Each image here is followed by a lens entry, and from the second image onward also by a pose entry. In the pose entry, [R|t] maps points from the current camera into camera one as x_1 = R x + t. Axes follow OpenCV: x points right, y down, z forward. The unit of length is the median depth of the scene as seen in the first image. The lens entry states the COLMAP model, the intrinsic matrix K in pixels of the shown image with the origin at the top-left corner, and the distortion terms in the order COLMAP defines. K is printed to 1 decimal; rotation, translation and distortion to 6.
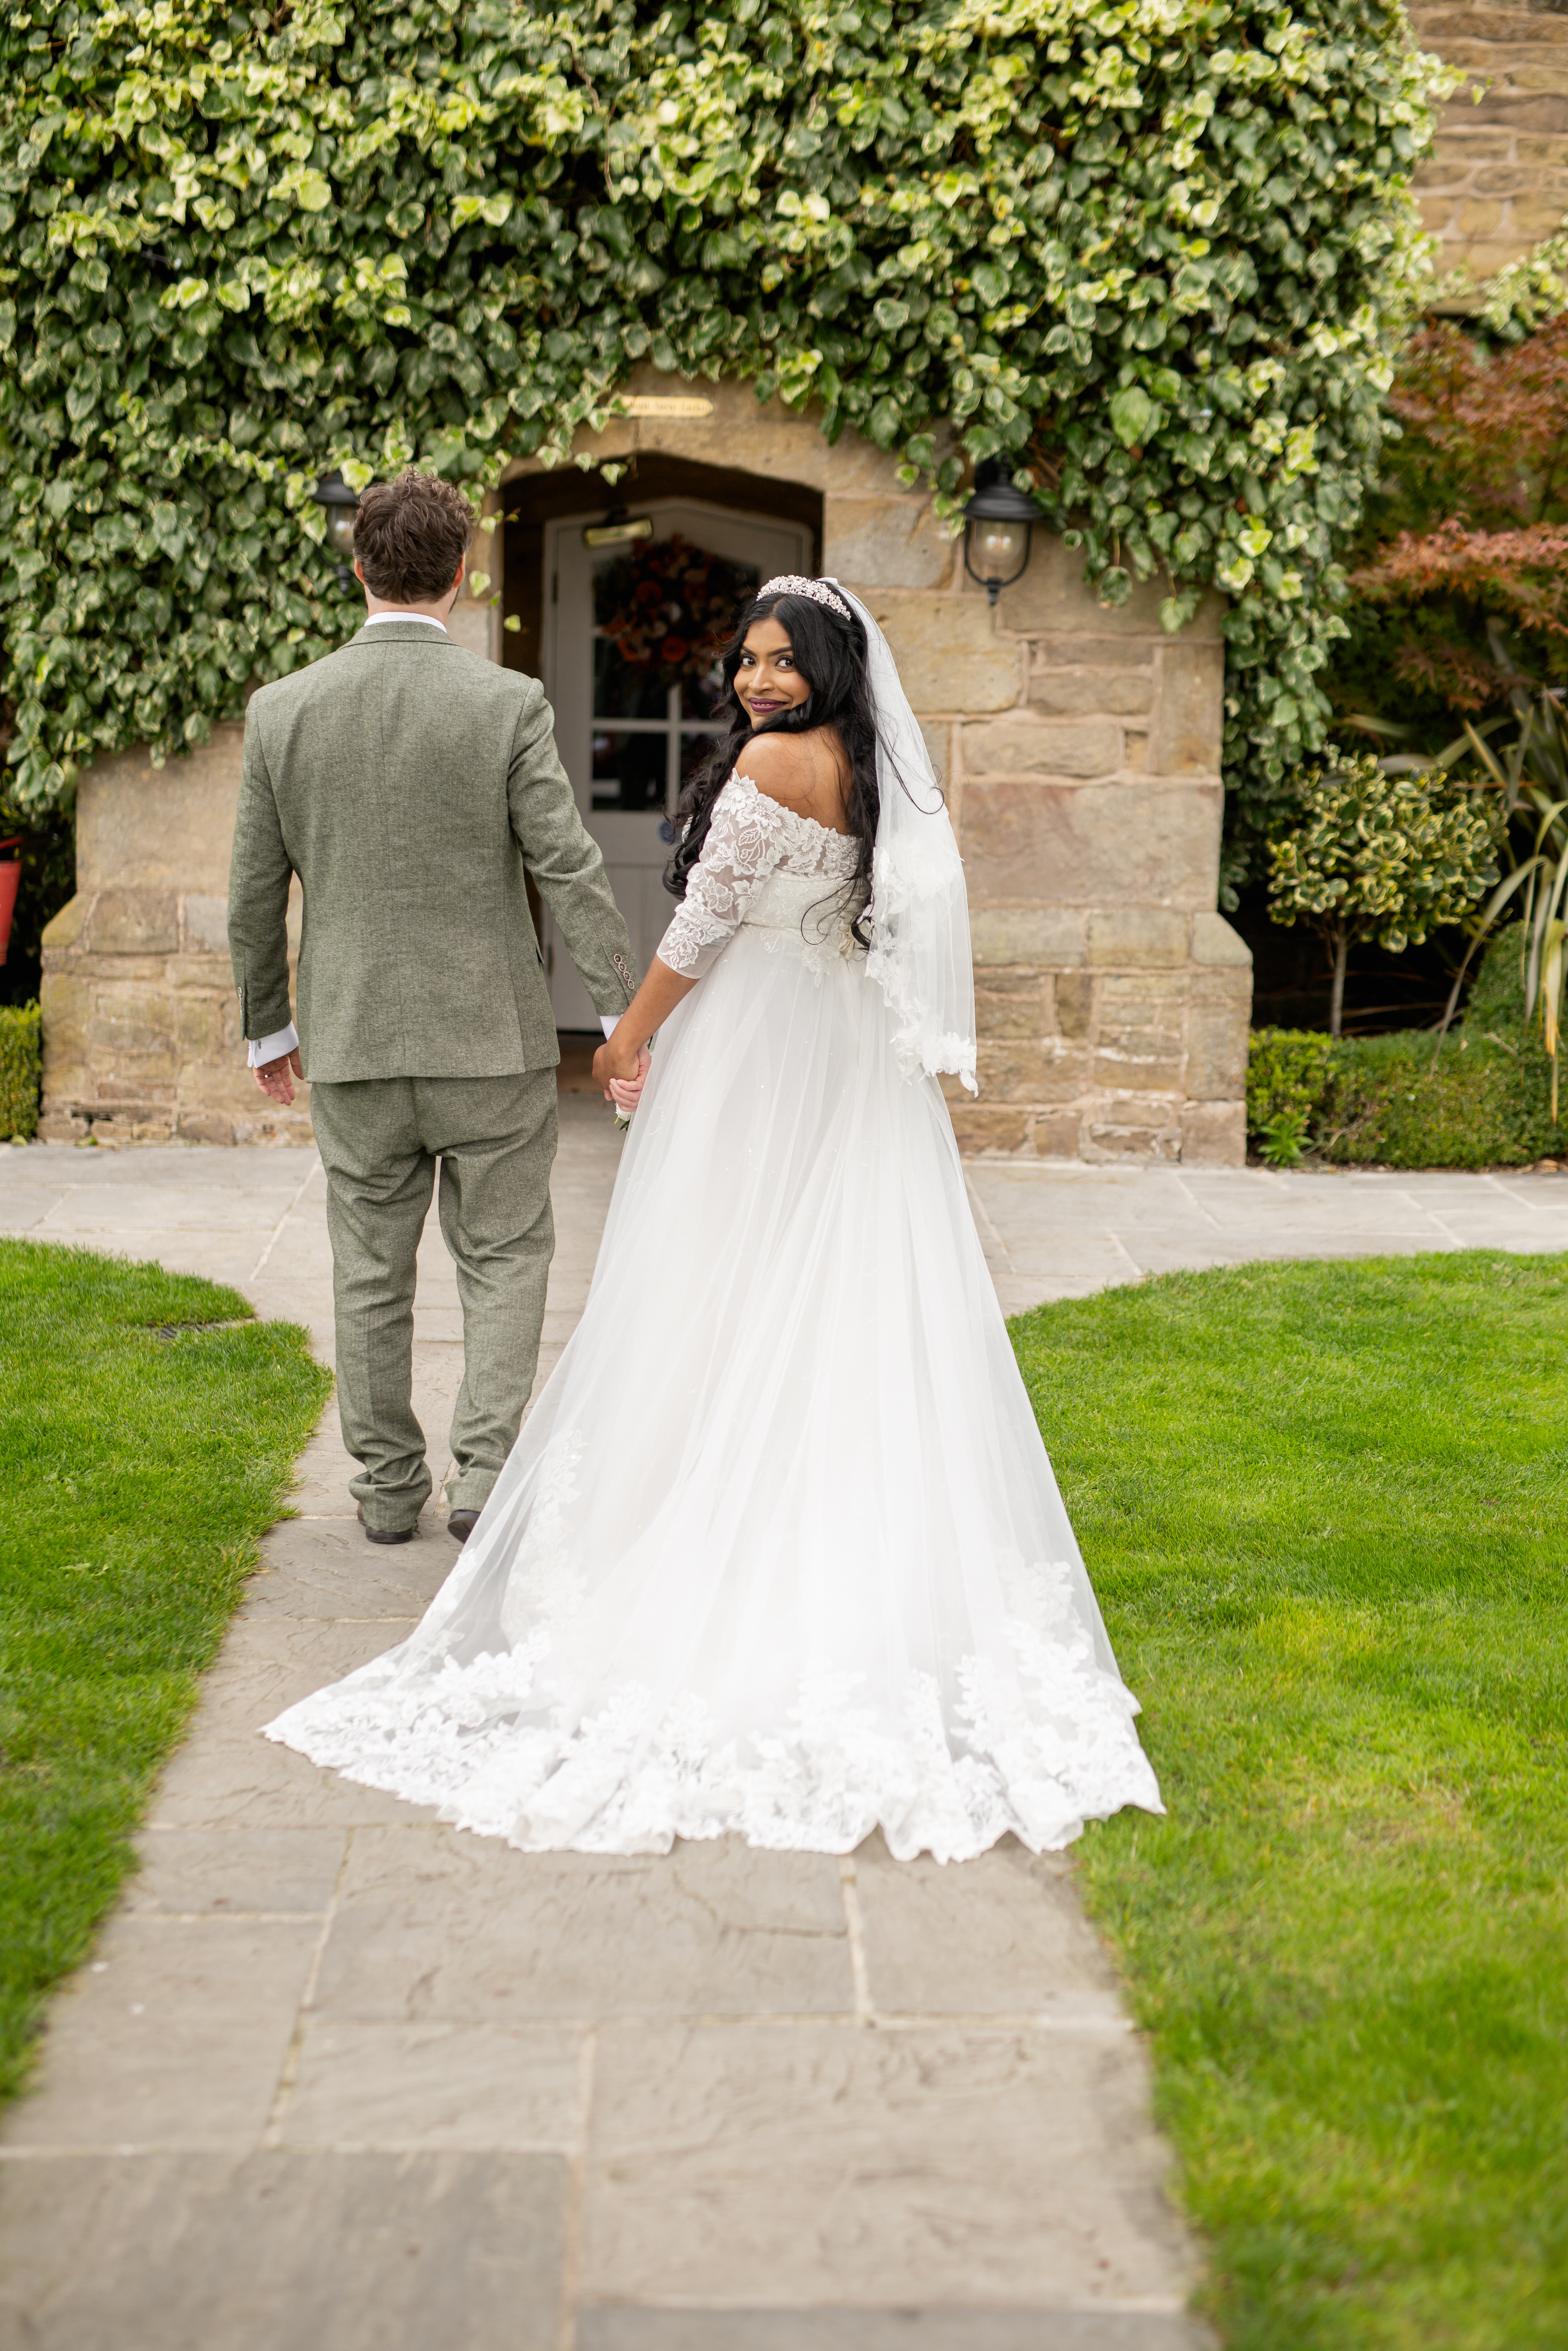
lens RADIAL K [[3264.8, 0, 767.4], [0, 3264.8, 1181.9], [0, 0, 1]] dist [-0.011003, 0.082165]
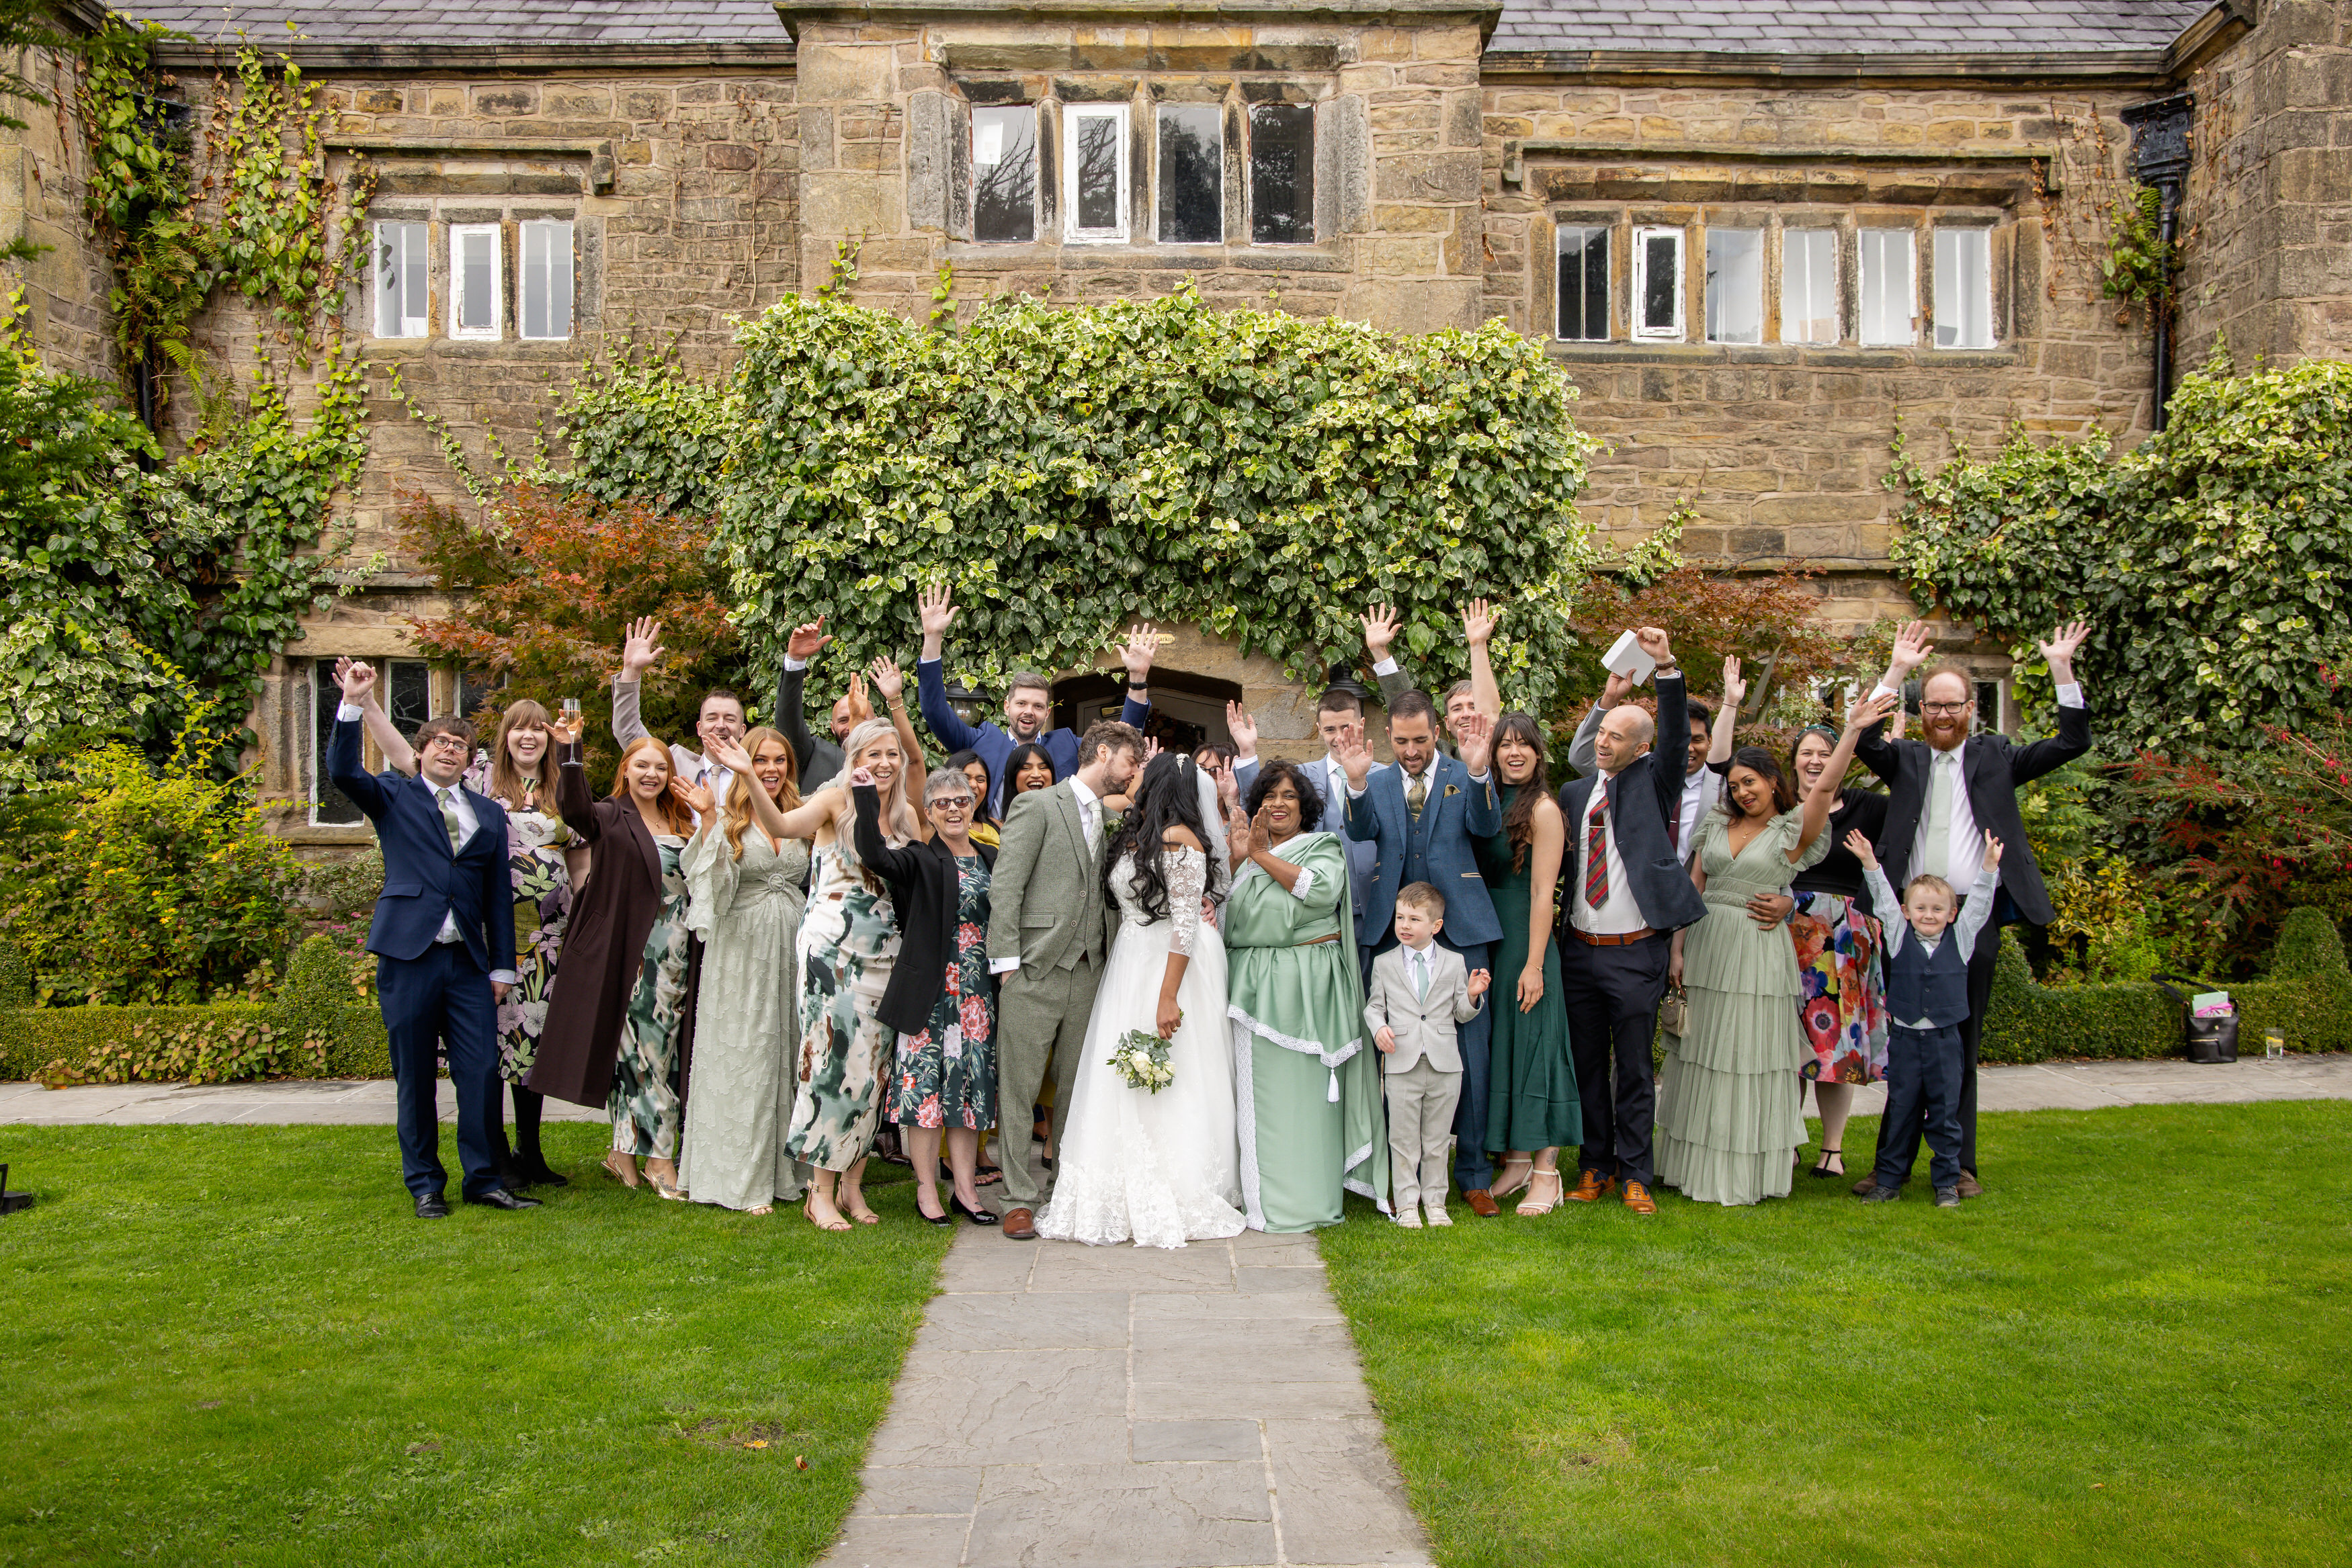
lens RADIAL K [[2026.4, 0, 1175.1], [0, 2026.4, 786.9], [0, 0, 1]] dist [-0.052780, 0.127577]
pose [[0.999555, -0.023633, -0.018218, 0.000722], [0.020582, 0.988090, -0.152491, 0.002630], [0.021605, 0.152048, 0.988137, -0.043717]]
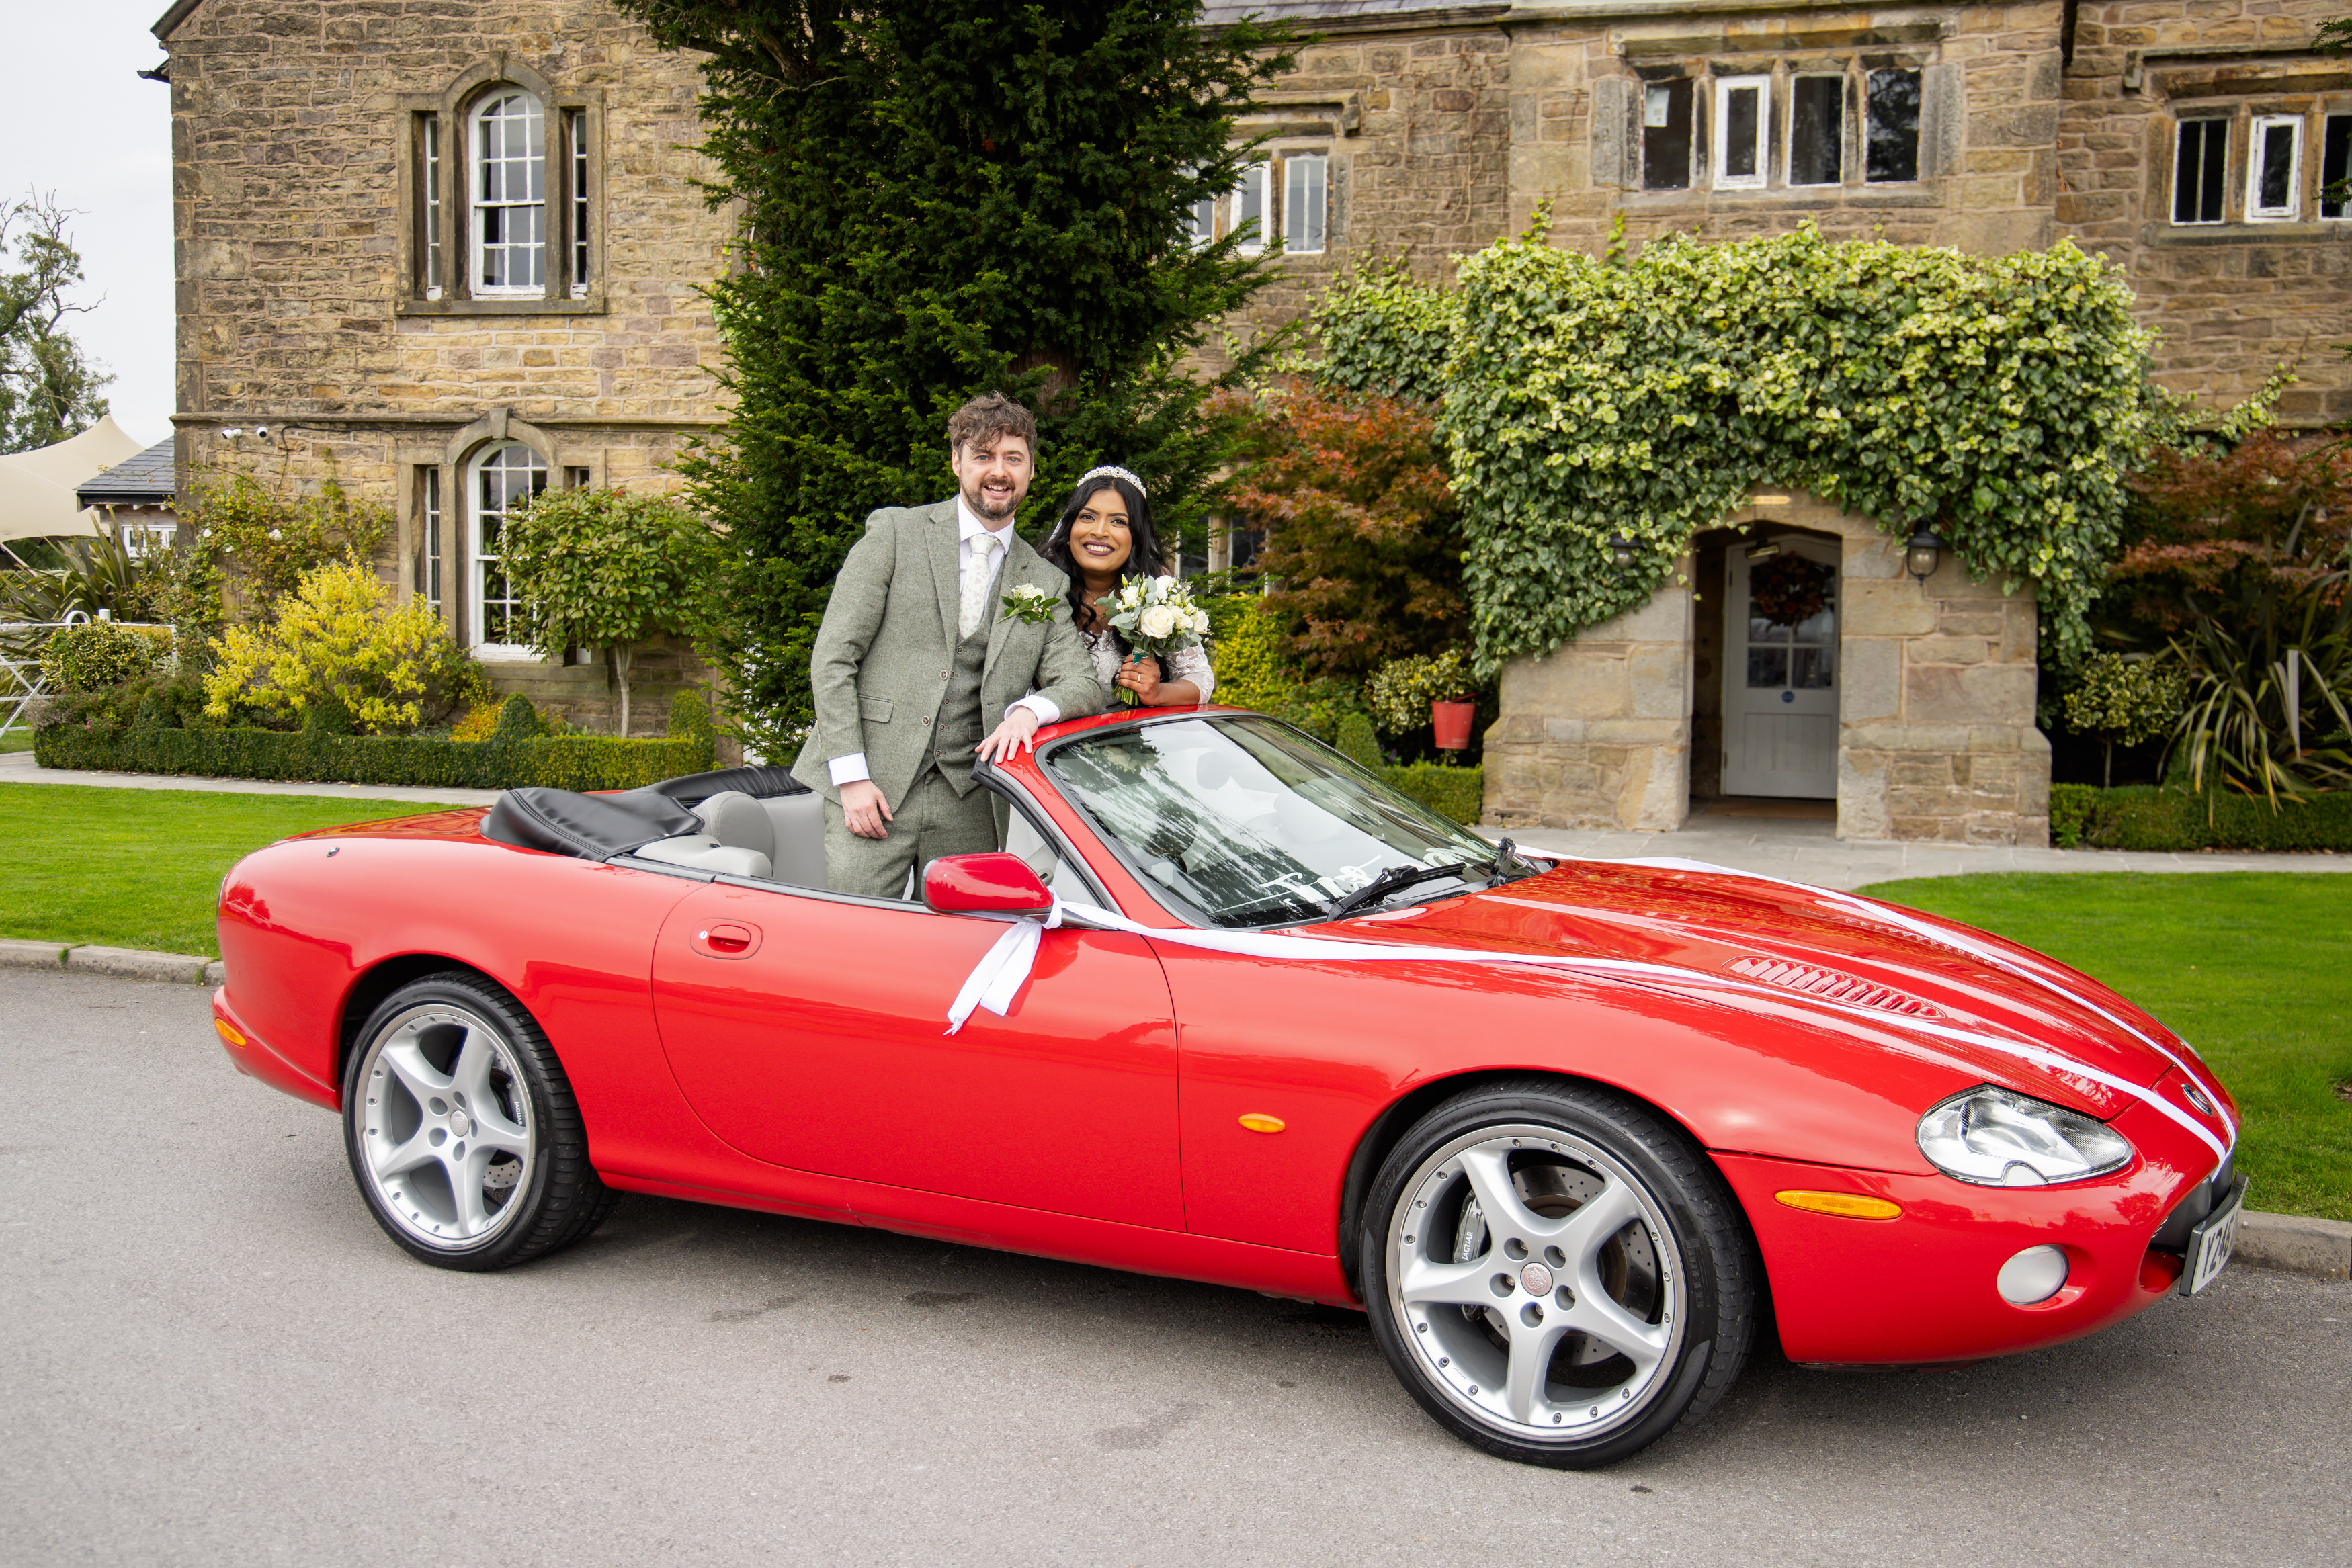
lens RADIAL K [[2343.5, 0, 1173.7], [0, 2343.5, 787.8], [0, 0, 1]] dist [-0.001761, 0.170127]
pose [[0.945346, 0.013143, -0.325804, 0.114544], [-0.041094, 0.996023, -0.079057, 0.106948], [0.323469, 0.088125, 0.942126, -0.655072]]
